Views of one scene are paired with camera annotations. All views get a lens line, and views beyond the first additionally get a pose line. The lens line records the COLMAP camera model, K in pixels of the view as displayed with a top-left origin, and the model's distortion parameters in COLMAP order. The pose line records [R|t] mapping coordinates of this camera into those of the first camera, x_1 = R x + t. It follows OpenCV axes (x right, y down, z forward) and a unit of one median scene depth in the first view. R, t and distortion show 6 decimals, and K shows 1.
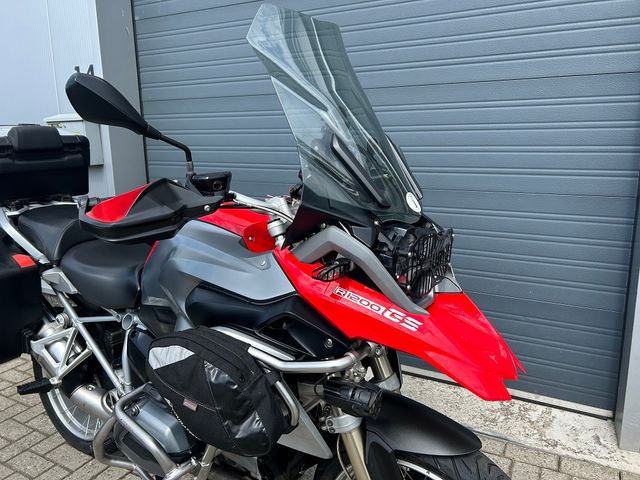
lens RADIAL K [[485.7, 0, 320.0], [0, 485.7, 240.0], [0, 0, 1]] dist [0.013463, -0.009848]
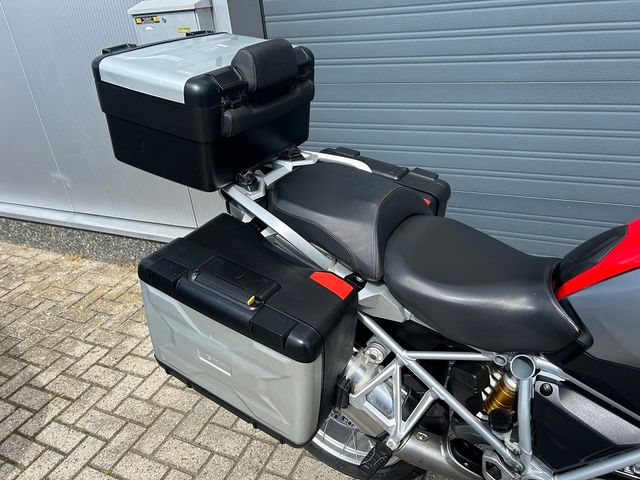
lens RADIAL K [[485.7, 0, 320.0], [0, 485.7, 240.0], [0, 0, 1]] dist [0.013463, -0.009848]
pose [[0.995096, -0.086668, 0.047678, -0.631963], [0.071117, 0.961855, 0.264154, -0.172274], [-0.068753, -0.259468, 0.963301, 0.403513]]
